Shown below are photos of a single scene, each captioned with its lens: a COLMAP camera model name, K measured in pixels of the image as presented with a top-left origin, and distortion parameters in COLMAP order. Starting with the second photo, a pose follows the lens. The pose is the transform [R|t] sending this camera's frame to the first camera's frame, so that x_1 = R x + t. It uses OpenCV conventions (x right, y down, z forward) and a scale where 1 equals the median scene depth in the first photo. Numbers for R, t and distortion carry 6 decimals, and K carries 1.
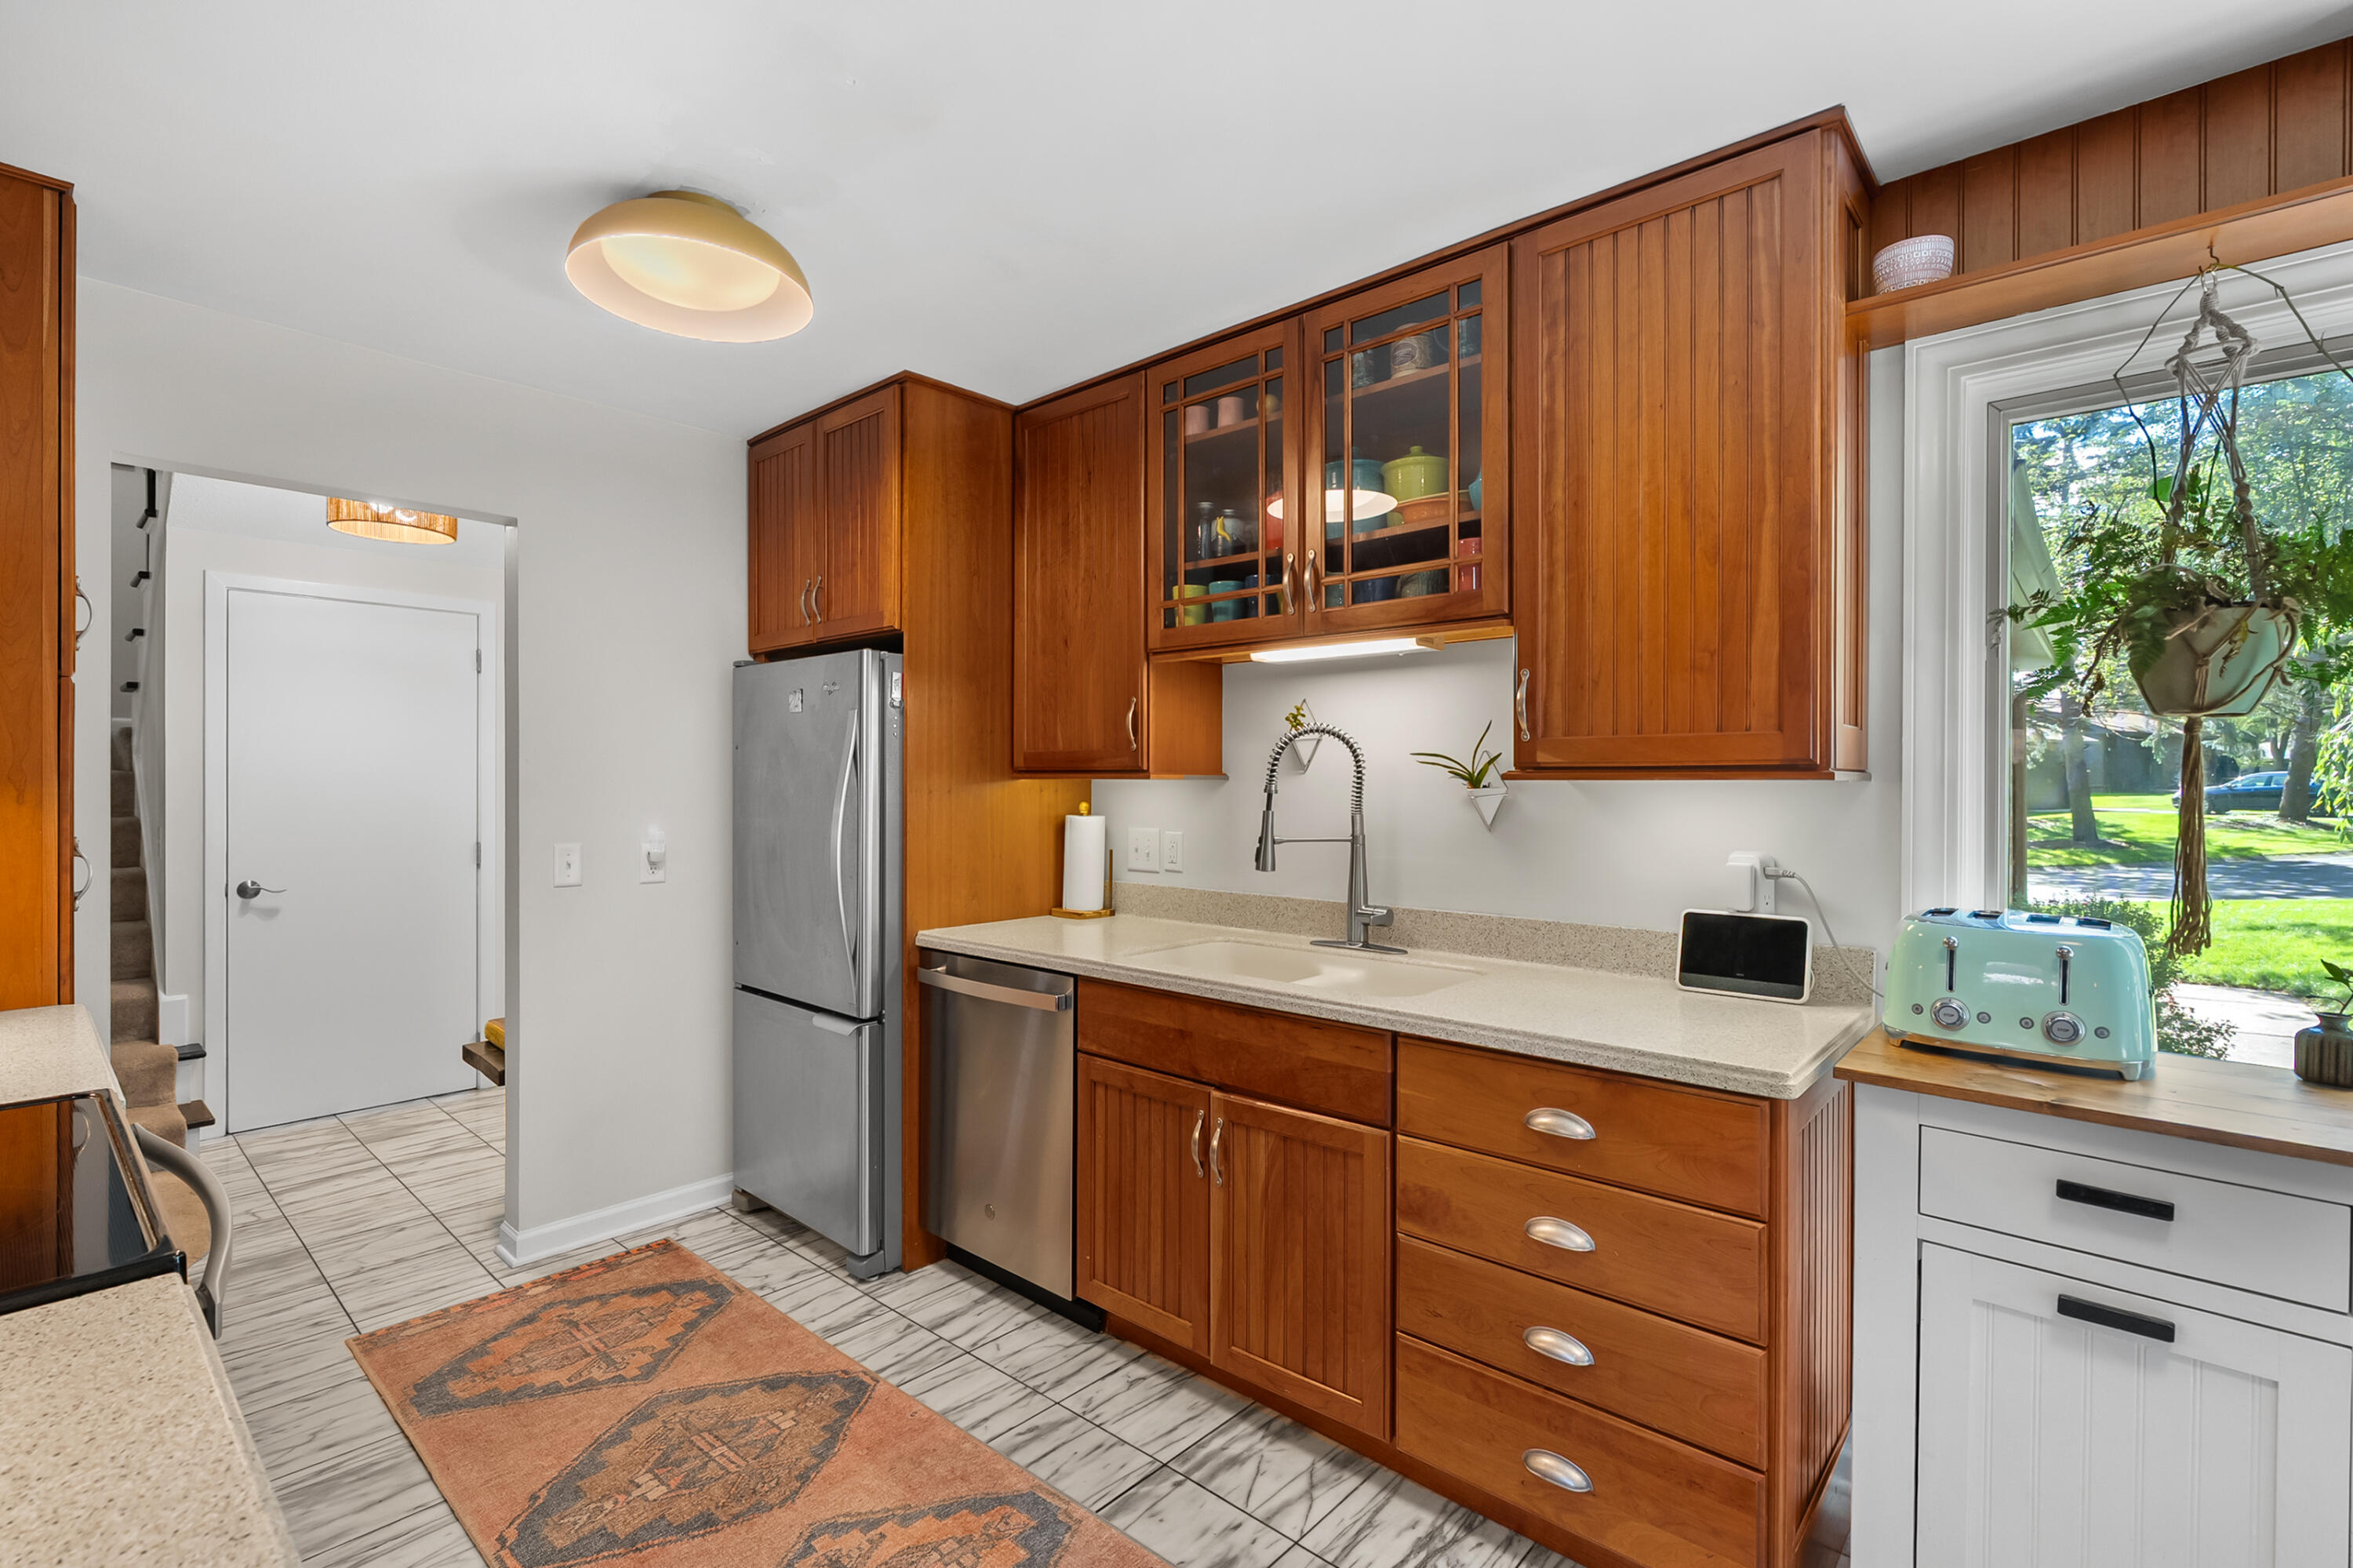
lens RADIAL K [[1052.4, 0, 1163.3], [0, 1052.4, 784.8], [0, 0, 1]] dist [-0.003382, 0.000766]
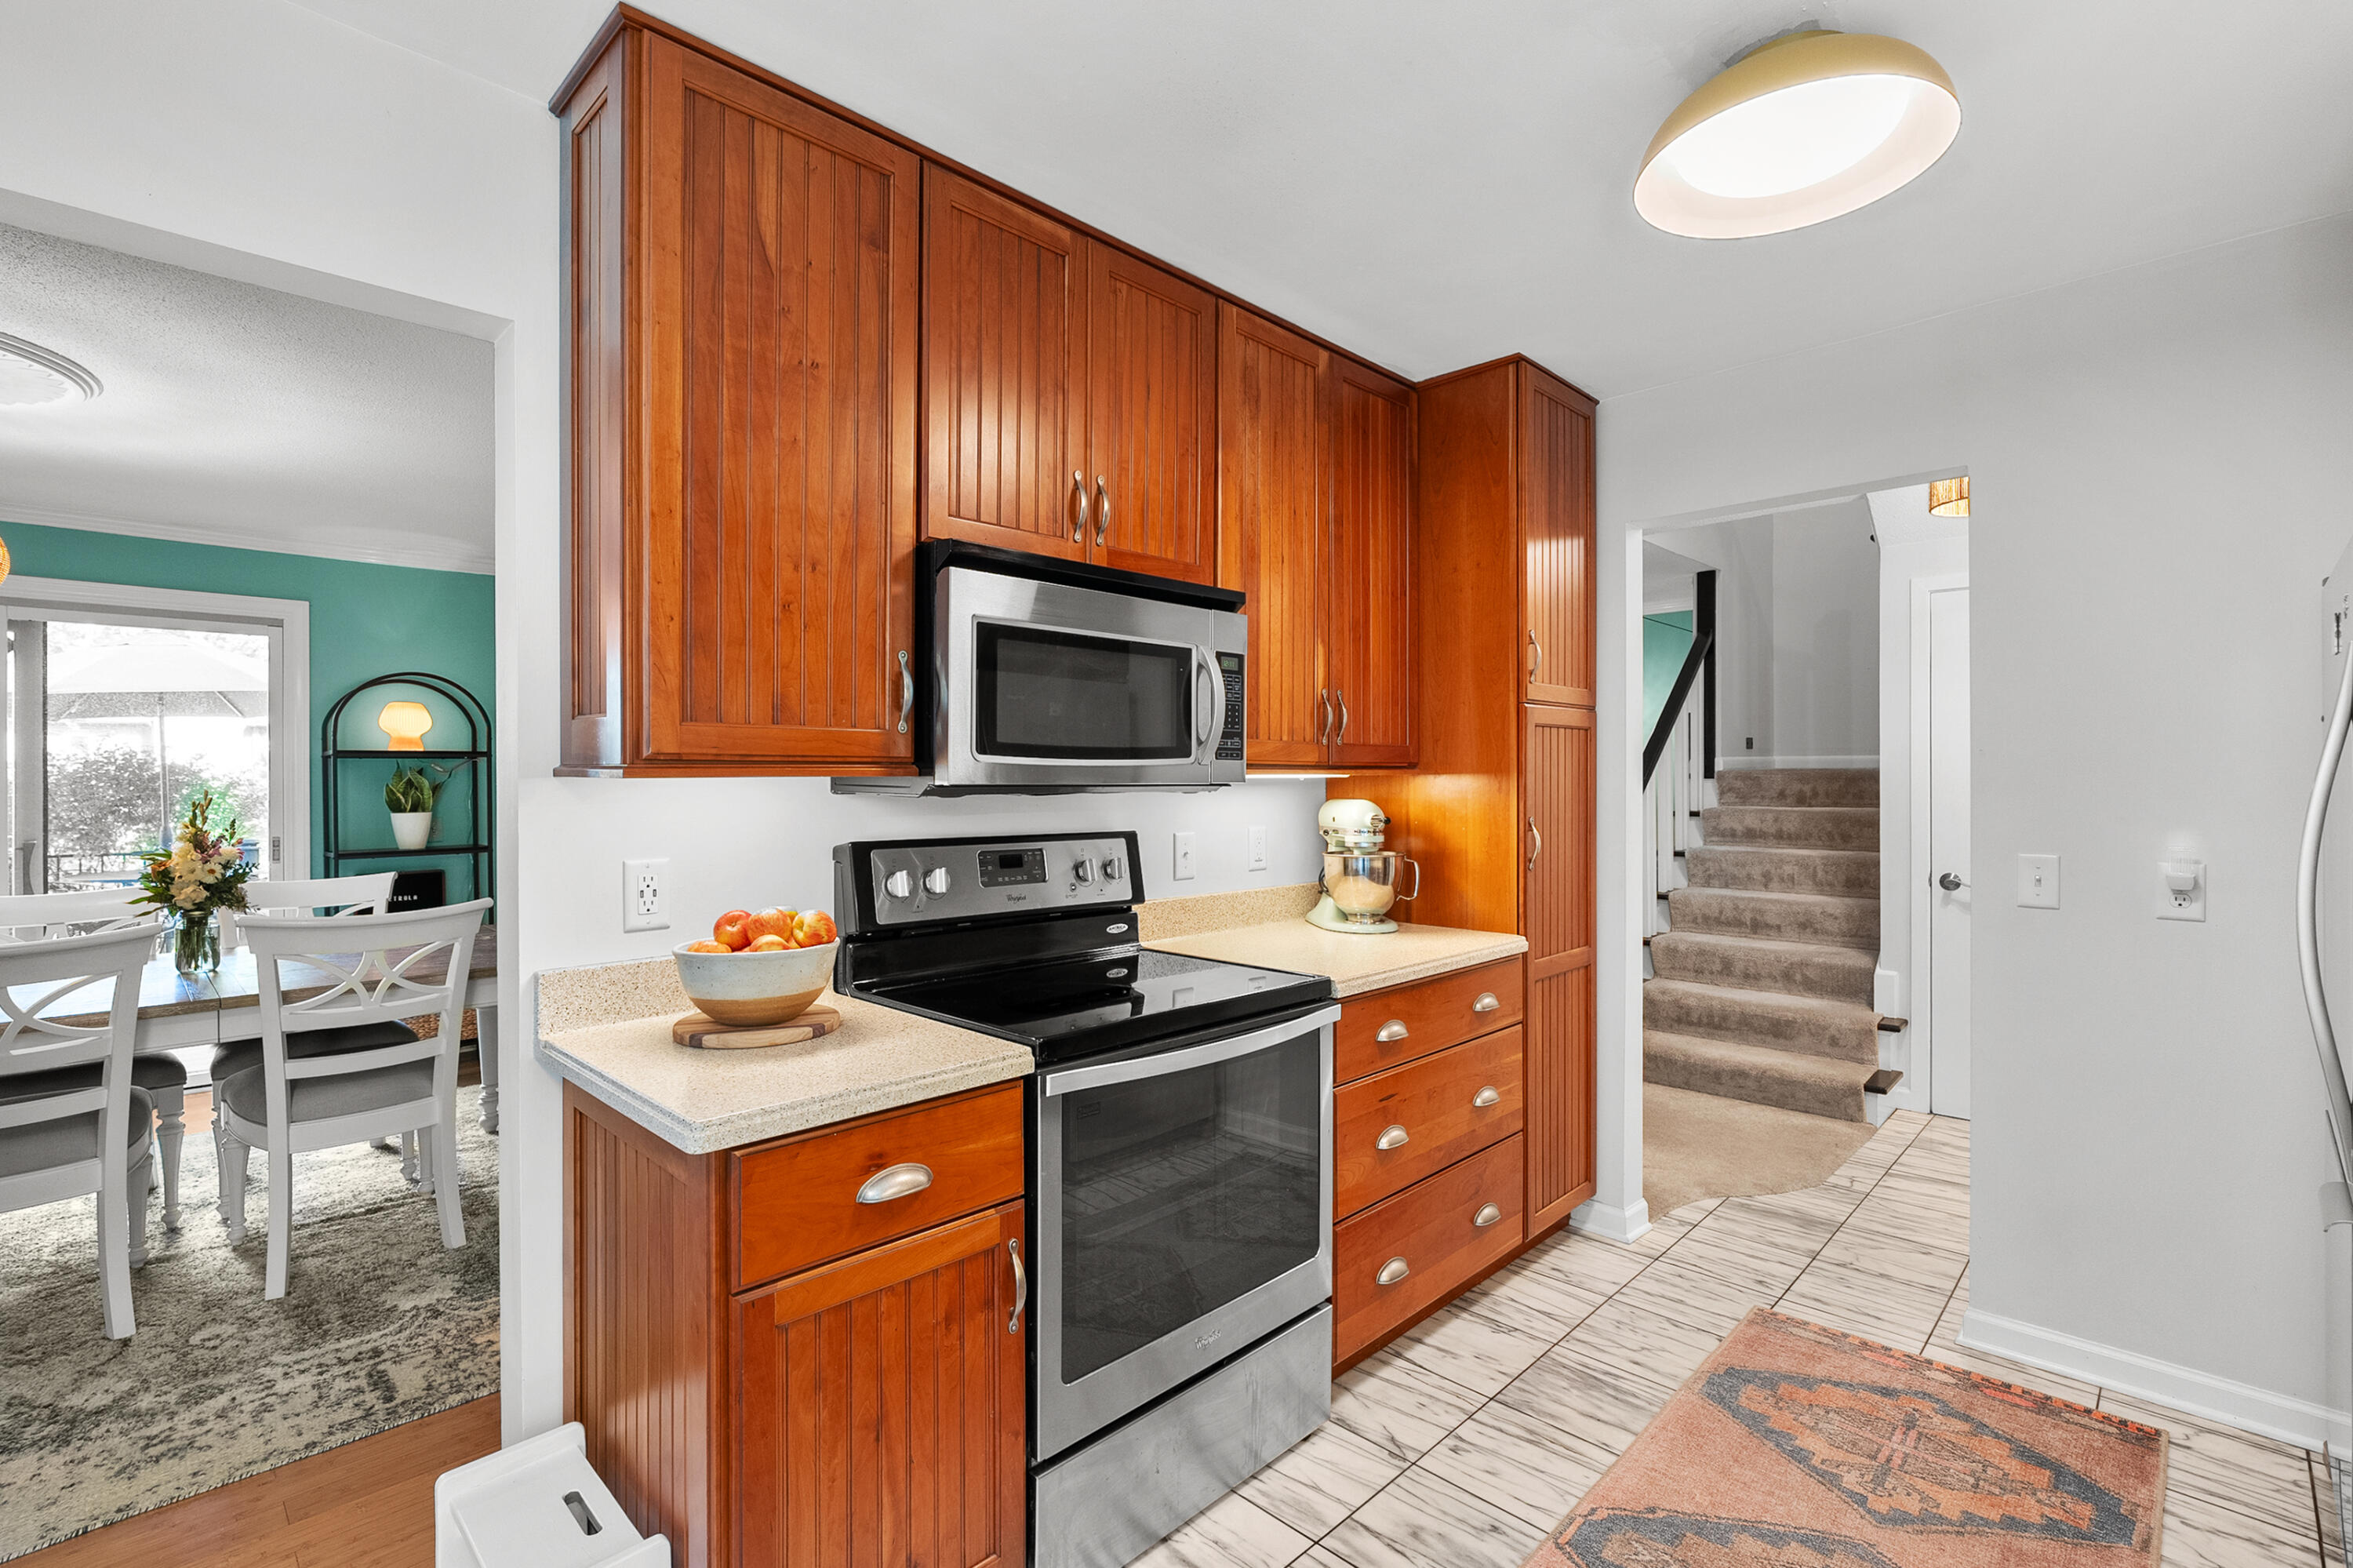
lens RADIAL K [[1052.4, 0, 1163.3], [0, 1052.4, 784.8], [0, 0, 1]] dist [-0.003382, 0.000766]
pose [[-0.040984, 0.004377, -0.999150, 0.280281], [0.001406, 0.999990, 0.004323, -0.000580], [0.999159, -0.001228, -0.040990, 0.417935]]
